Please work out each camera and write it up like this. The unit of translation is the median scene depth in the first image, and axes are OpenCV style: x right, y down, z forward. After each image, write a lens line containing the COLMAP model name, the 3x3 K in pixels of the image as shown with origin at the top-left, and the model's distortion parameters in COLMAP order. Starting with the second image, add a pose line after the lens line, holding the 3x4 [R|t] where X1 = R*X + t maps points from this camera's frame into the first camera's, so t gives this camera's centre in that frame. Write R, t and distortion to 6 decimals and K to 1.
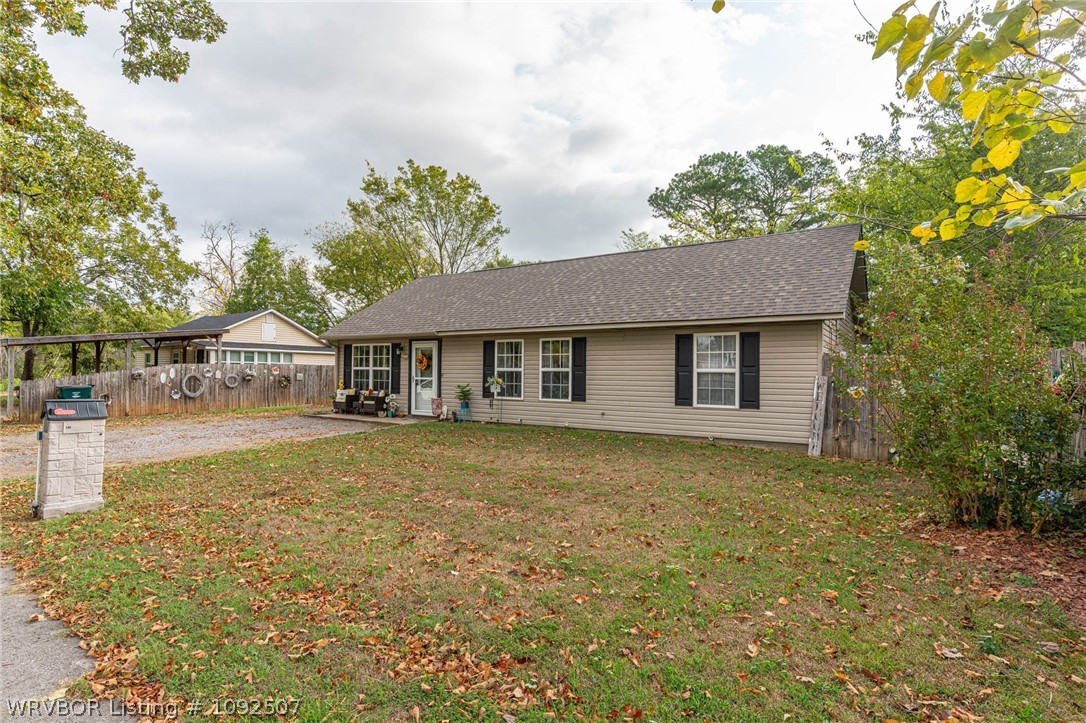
lens RADIAL K [[554.0, 0, 543.0], [0, 554.0, 368.0], [0, 0, 1]] dist [-0.007735, 0.001041]
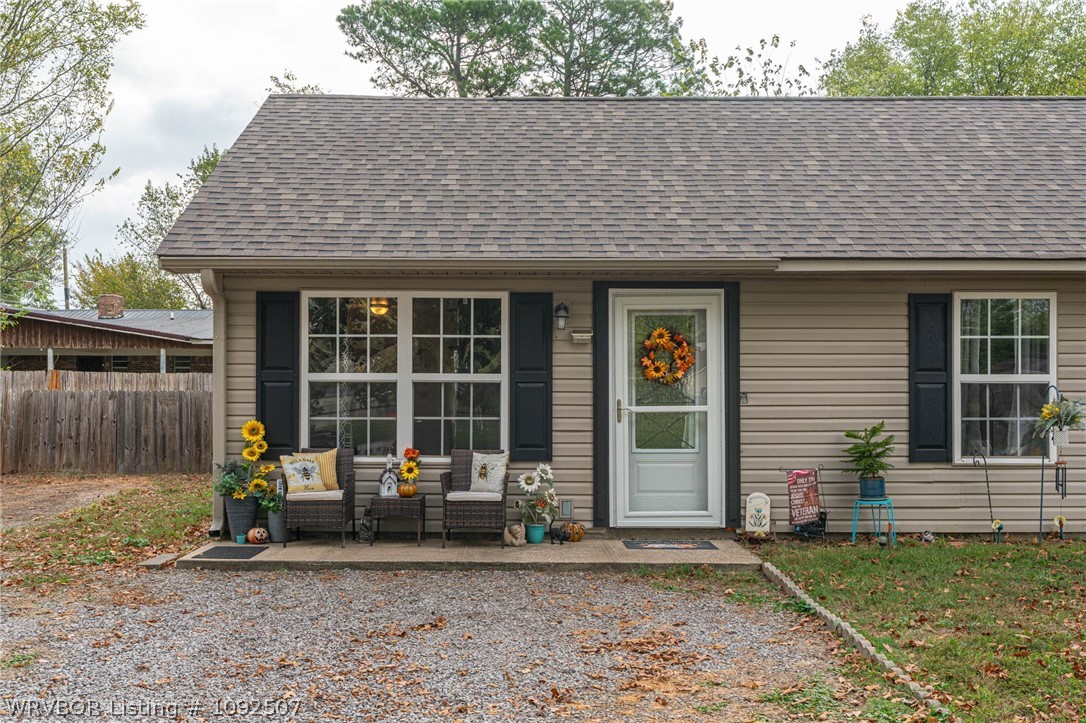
lens RADIAL K [[1052.7, 0, 537.3], [0, 1052.7, 392.3], [0, 0, 1]] dist [0.017980, 0.009741]
pose [[0.826495, -0.012043, 0.562815, -0.738558], [0.002733, 0.999845, 0.017380, -0.000982], [-0.562937, -0.012826, 0.826400, 0.670699]]
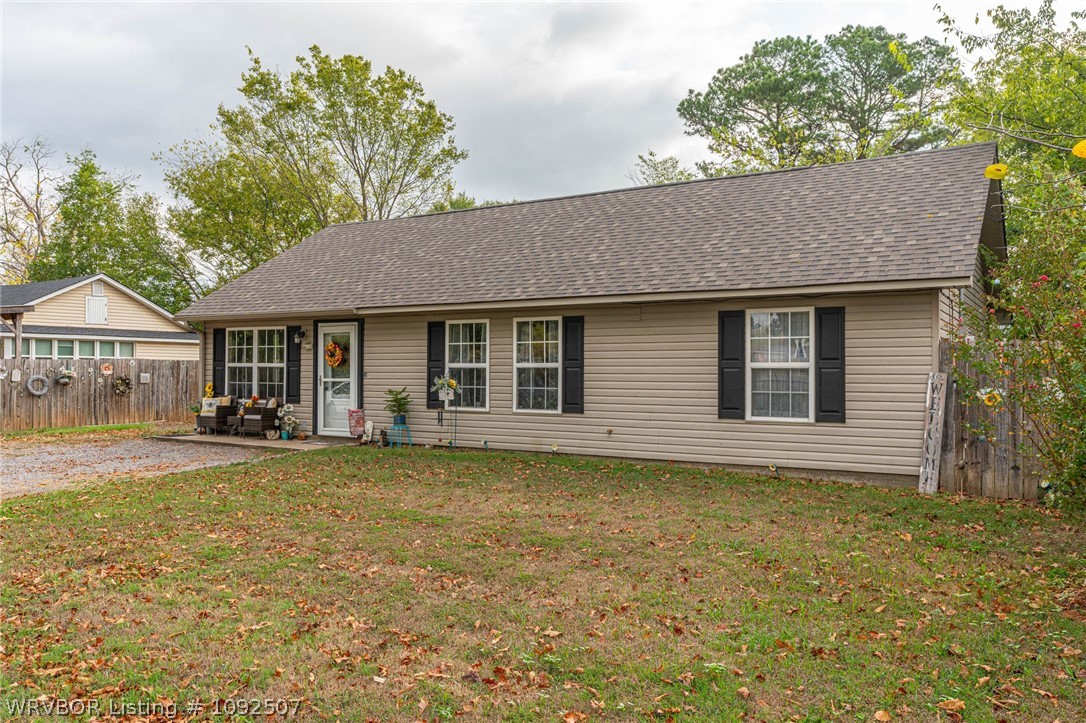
lens RADIAL K [[838.4, 0, 540.9], [0, 838.4, 363.6], [0, 0, 1]] dist [0.003664, -0.000963]
pose [[0.999685, -0.005199, 0.024562, 0.002118], [0.005181, 0.999986, 0.000802, 0.000194], [-0.024566, -0.000675, 0.999698, 0.003886]]
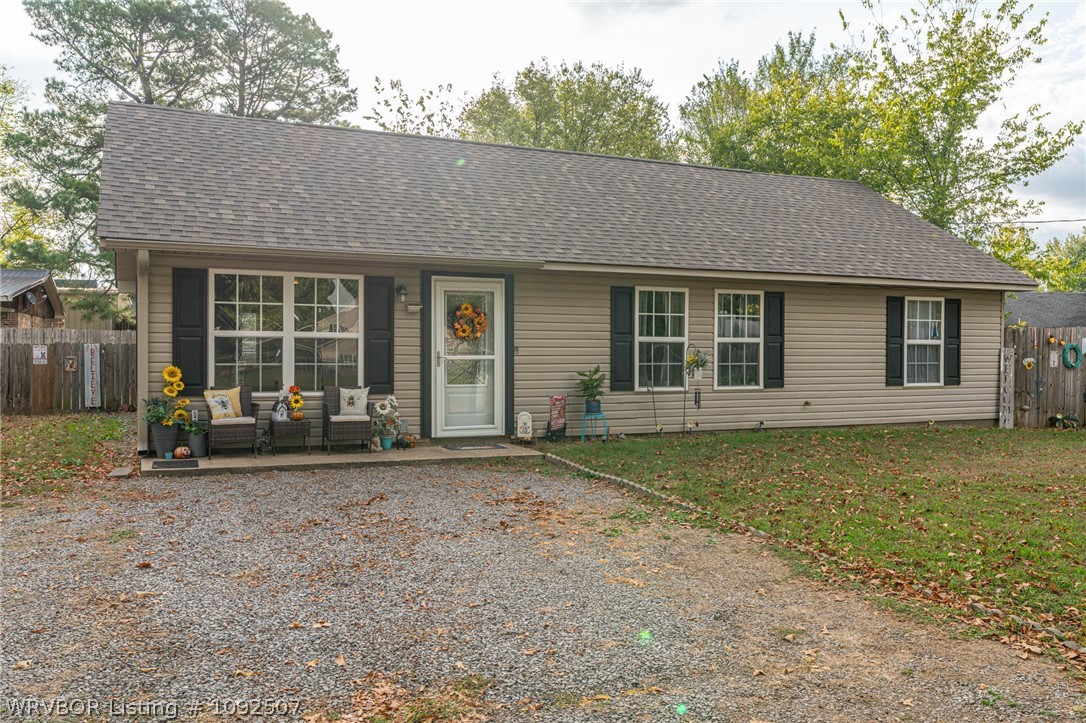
lens RADIAL K [[858.9, 0, 529.0], [0, 858.9, 361.5], [0, 0, 1]] dist [0.009220, 0.001379]
pose [[0.544824, -0.022131, 0.838259, -0.964560], [-0.010211, 0.999402, 0.033022, -0.002595], [-0.838489, -0.026551, 0.544272, 0.684748]]
